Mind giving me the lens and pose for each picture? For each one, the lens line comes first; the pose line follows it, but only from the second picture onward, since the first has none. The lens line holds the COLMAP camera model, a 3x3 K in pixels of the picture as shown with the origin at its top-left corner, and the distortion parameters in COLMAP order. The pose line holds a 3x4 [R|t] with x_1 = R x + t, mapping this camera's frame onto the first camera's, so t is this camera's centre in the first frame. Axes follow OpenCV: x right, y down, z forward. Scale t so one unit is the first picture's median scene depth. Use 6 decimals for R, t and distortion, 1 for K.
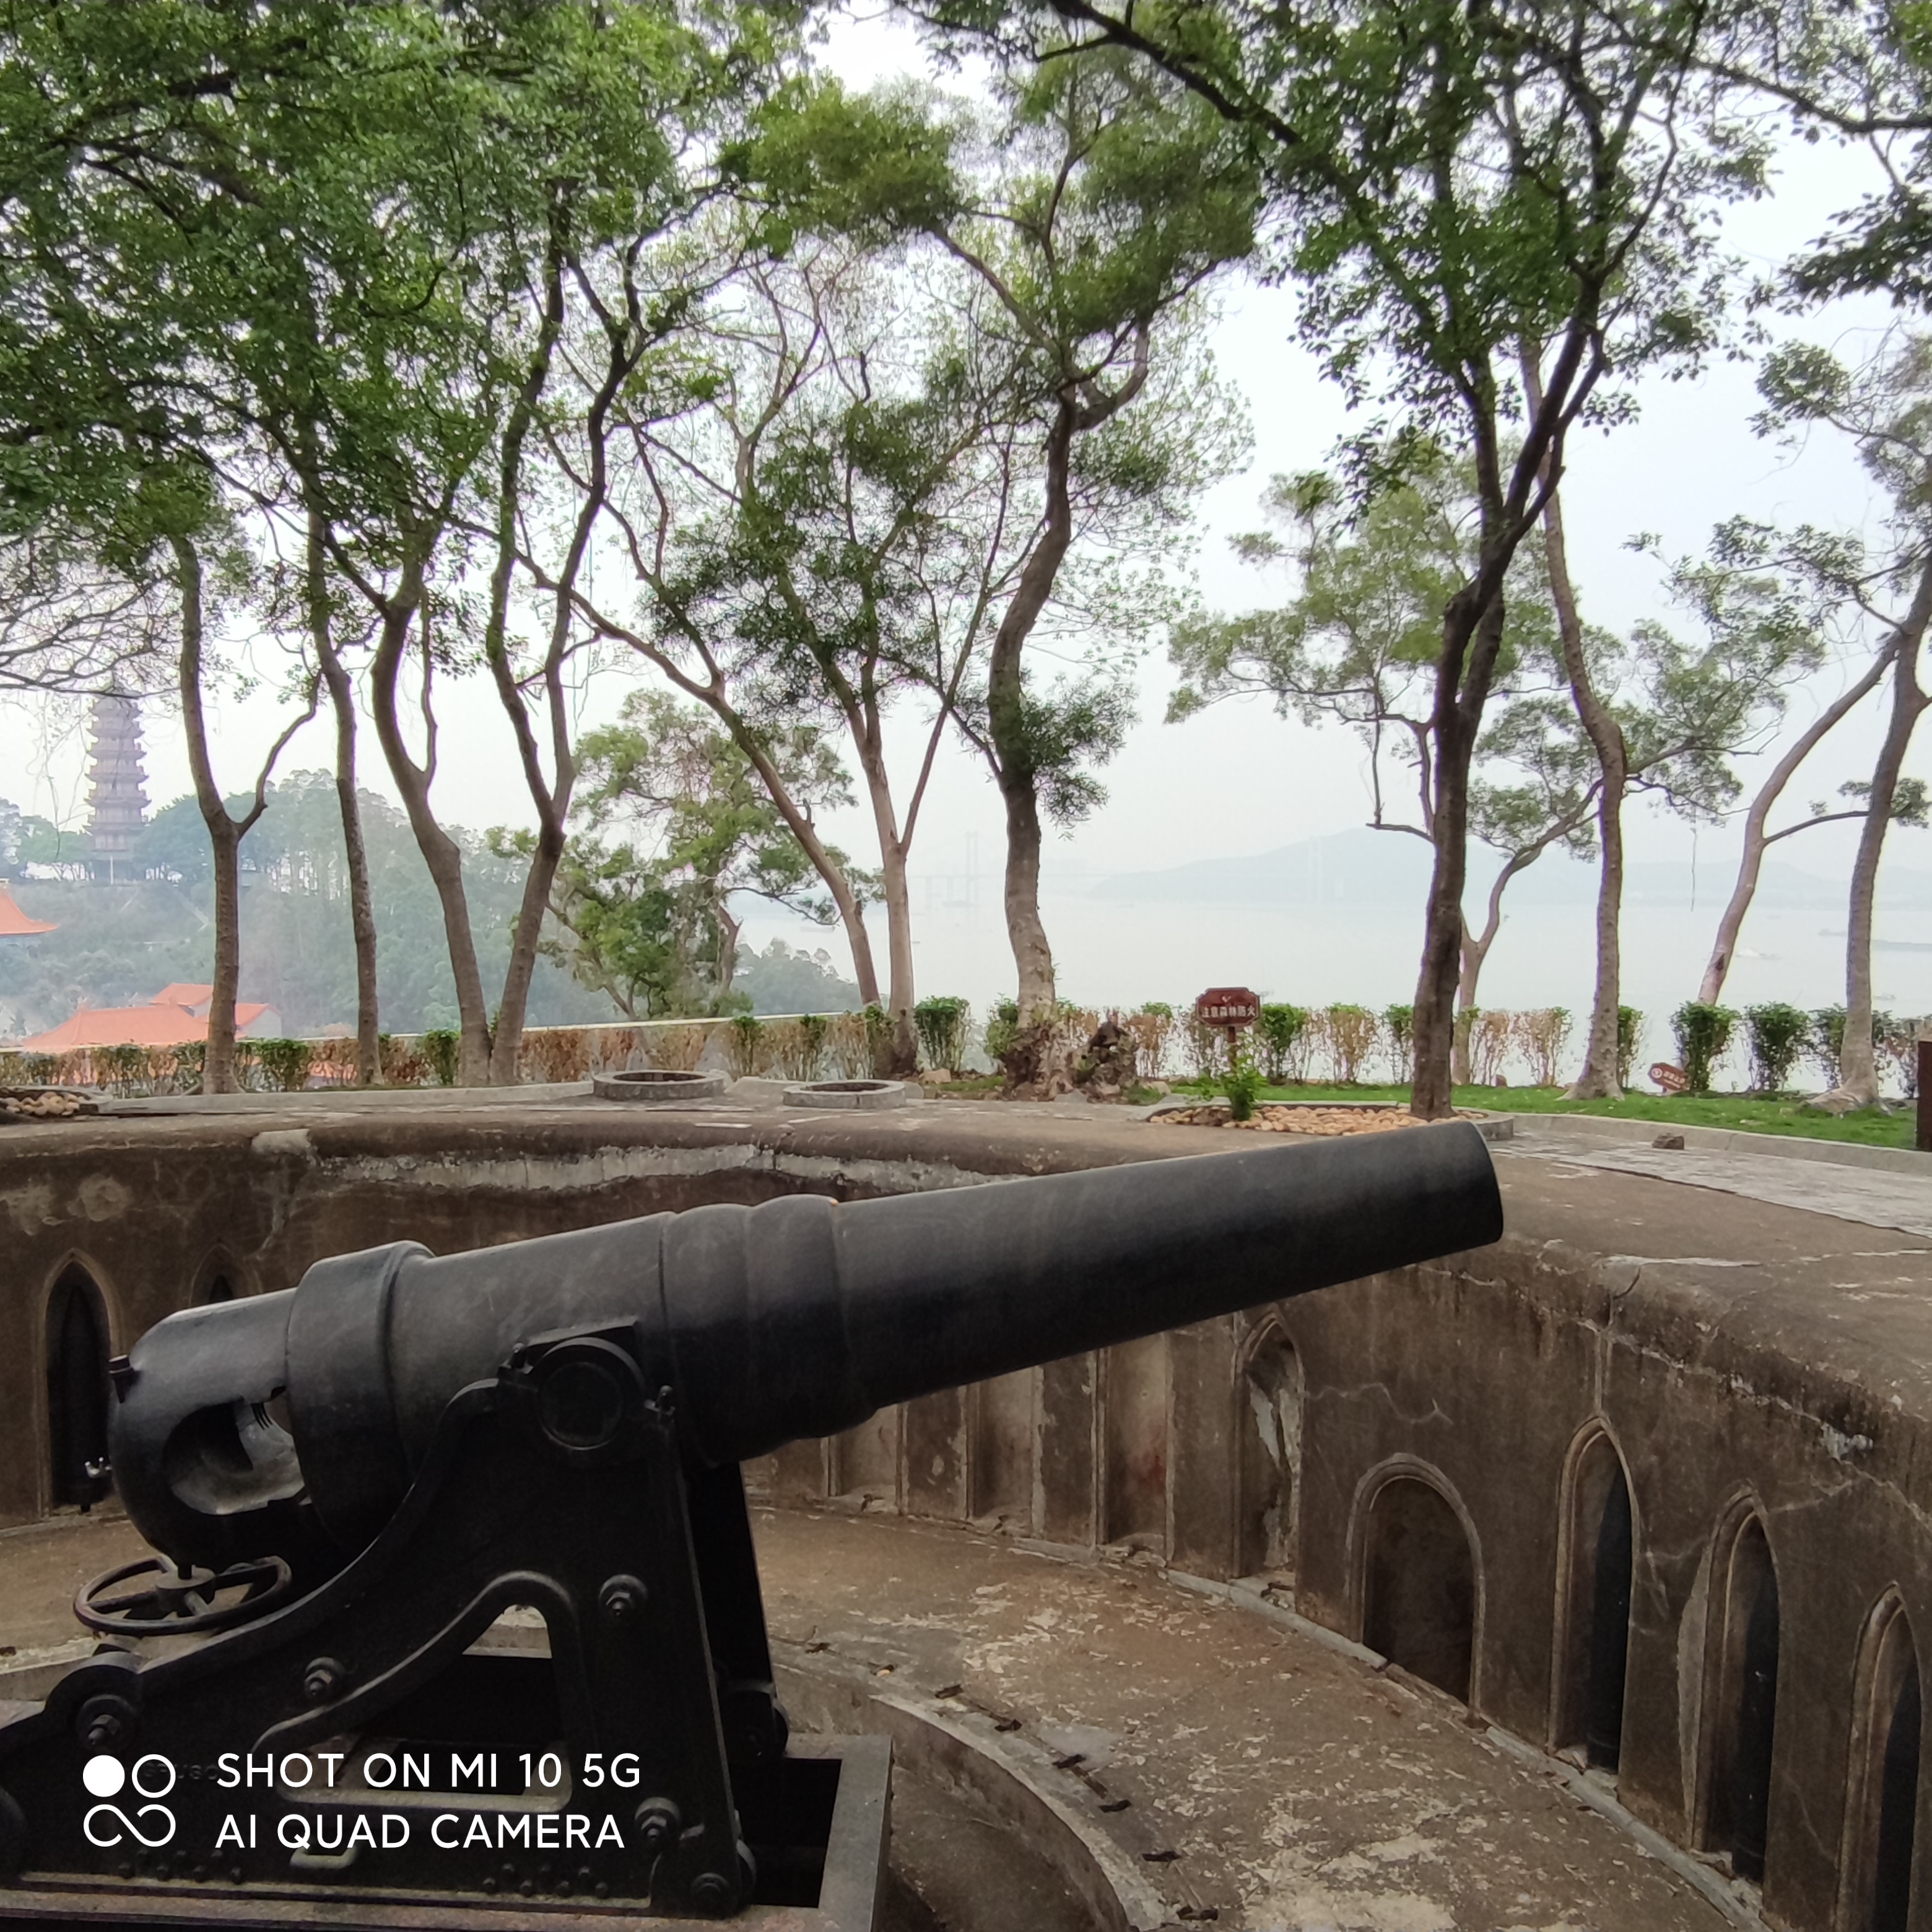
lens RADIAL K [[1787.9, 0, 965.0], [0, 1787.9, 967.0], [0, 0, 1]] dist [0.003900, 0.000000]
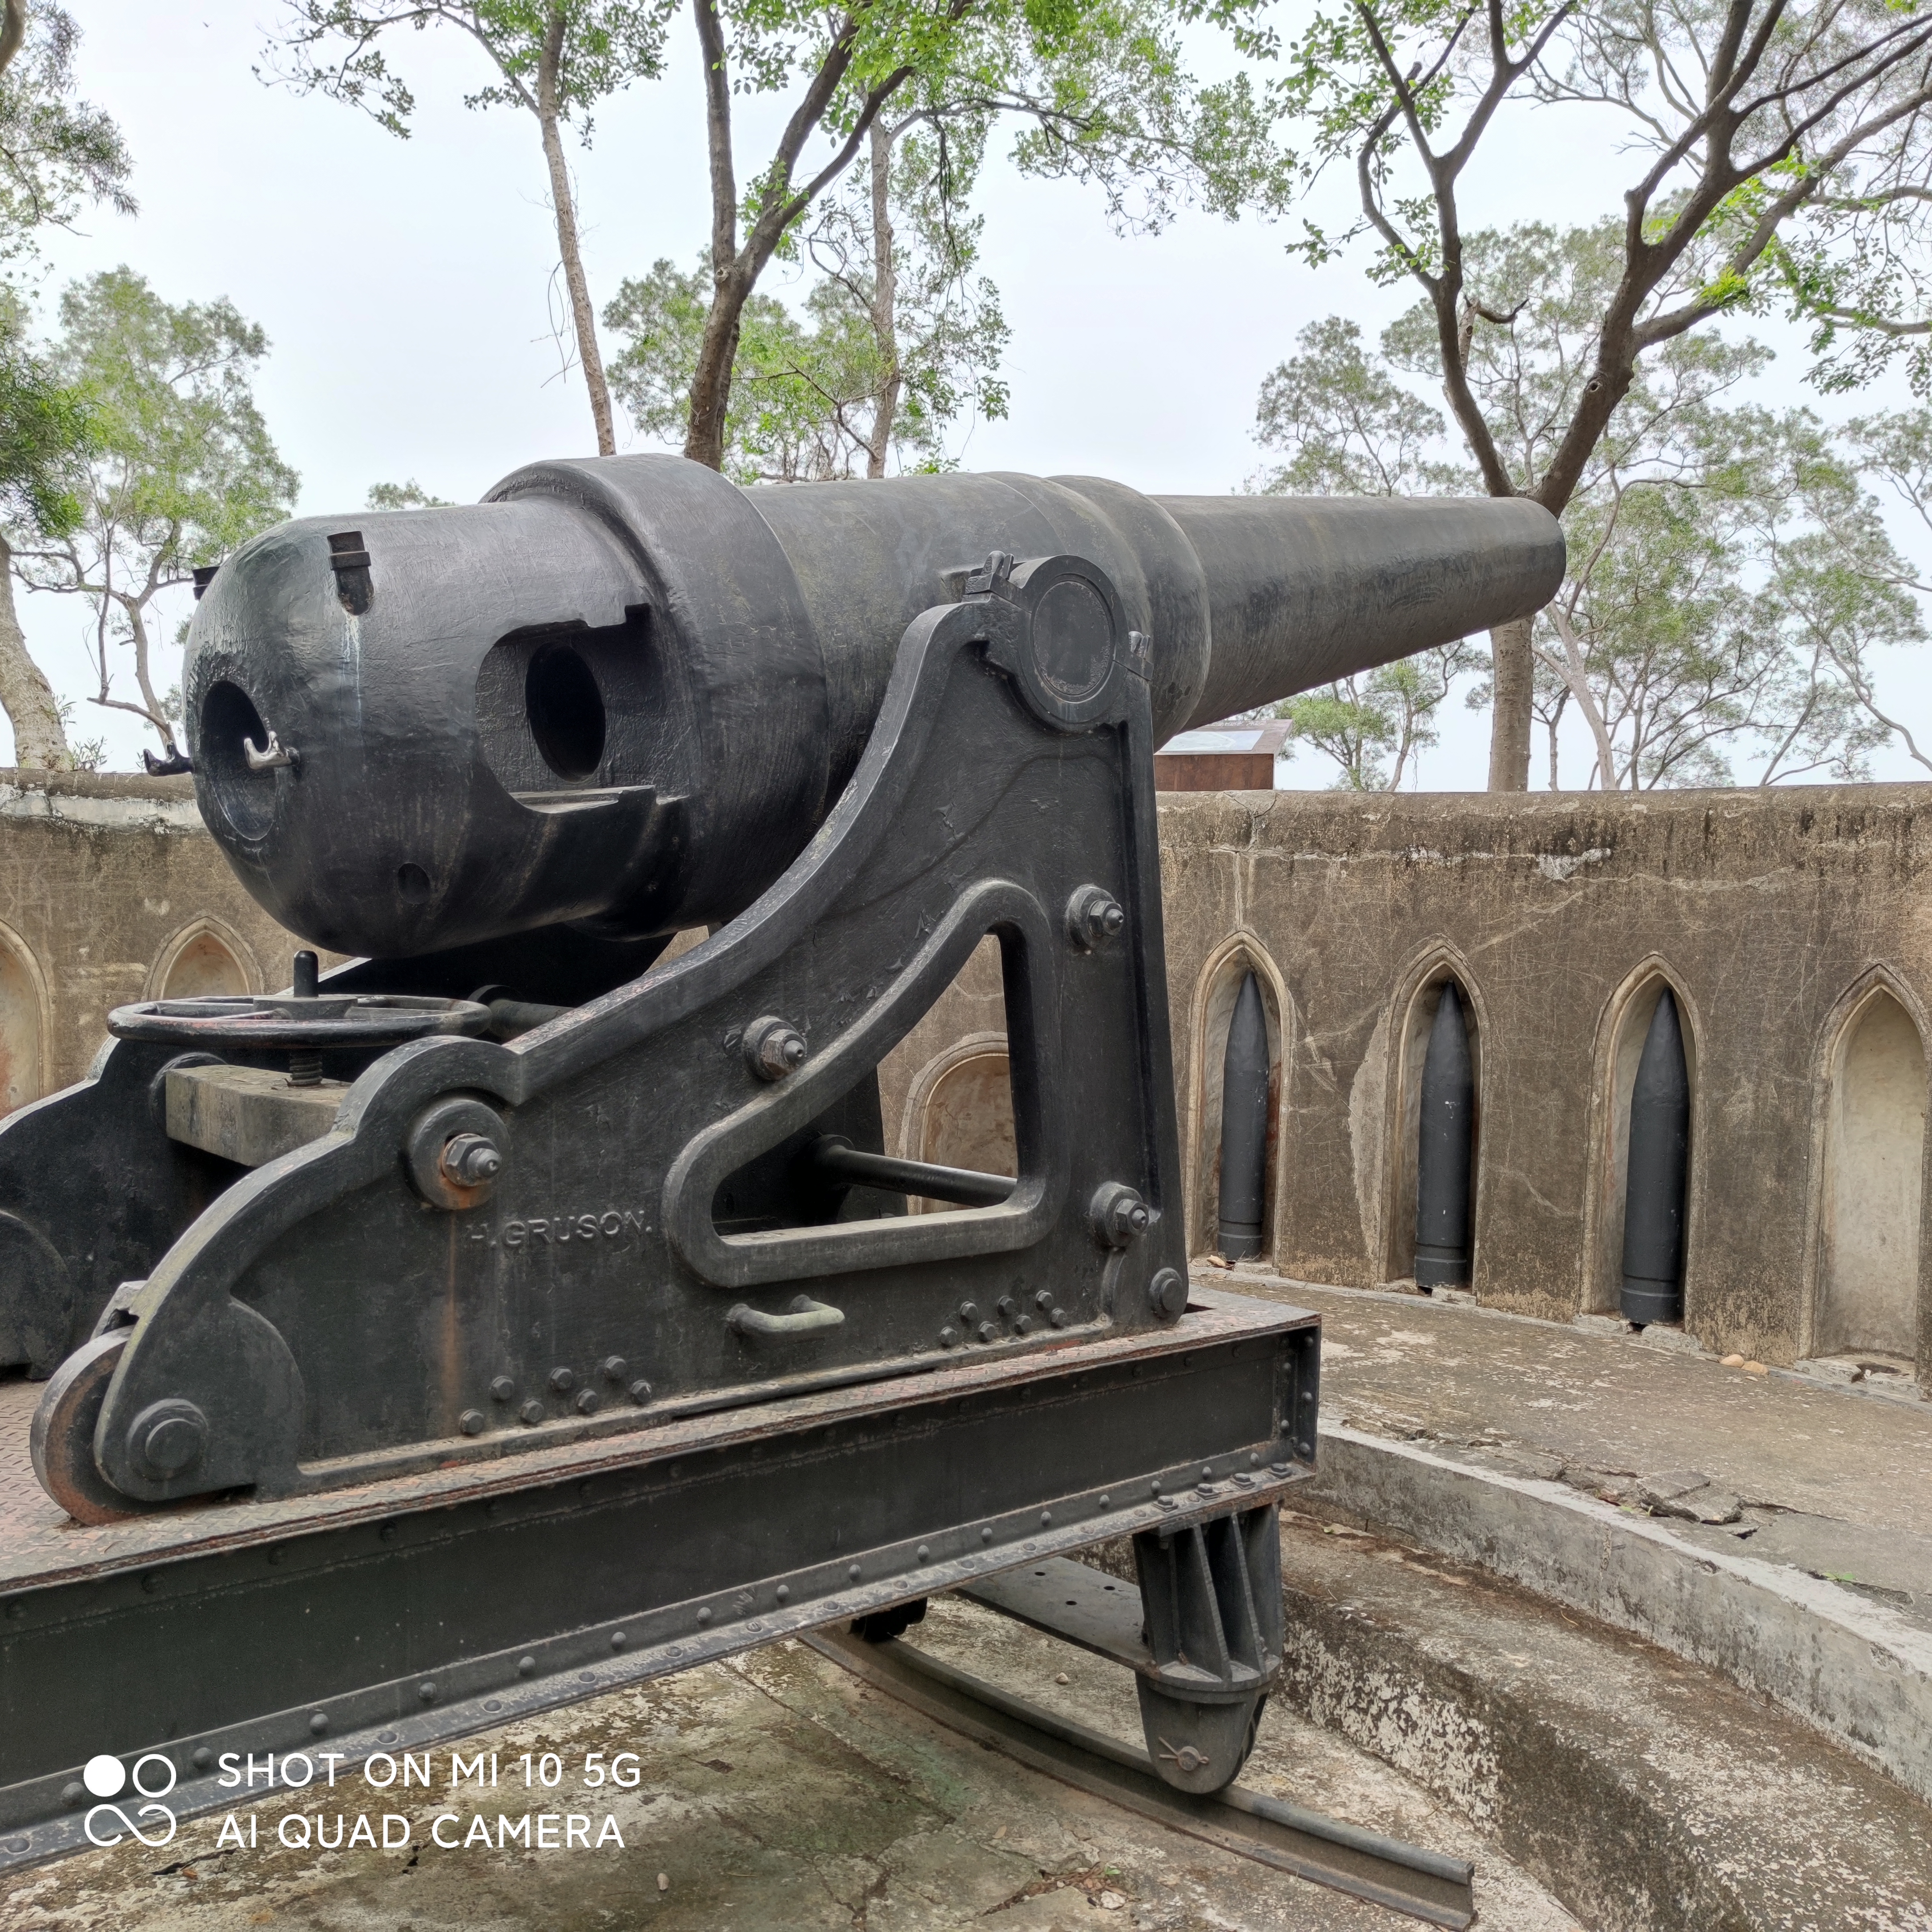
lens RADIAL K [[1787.9, 0, 965.2], [0, 1787.9, 963.8], [0, 0, 1]] dist [0.003900, 0.000000]
pose [[0.731074, -0.034370, 0.681432, -0.525857], [0.018135, 0.999356, 0.030950, 0.250348], [-0.682057, -0.010269, 0.731227, 0.354237]]
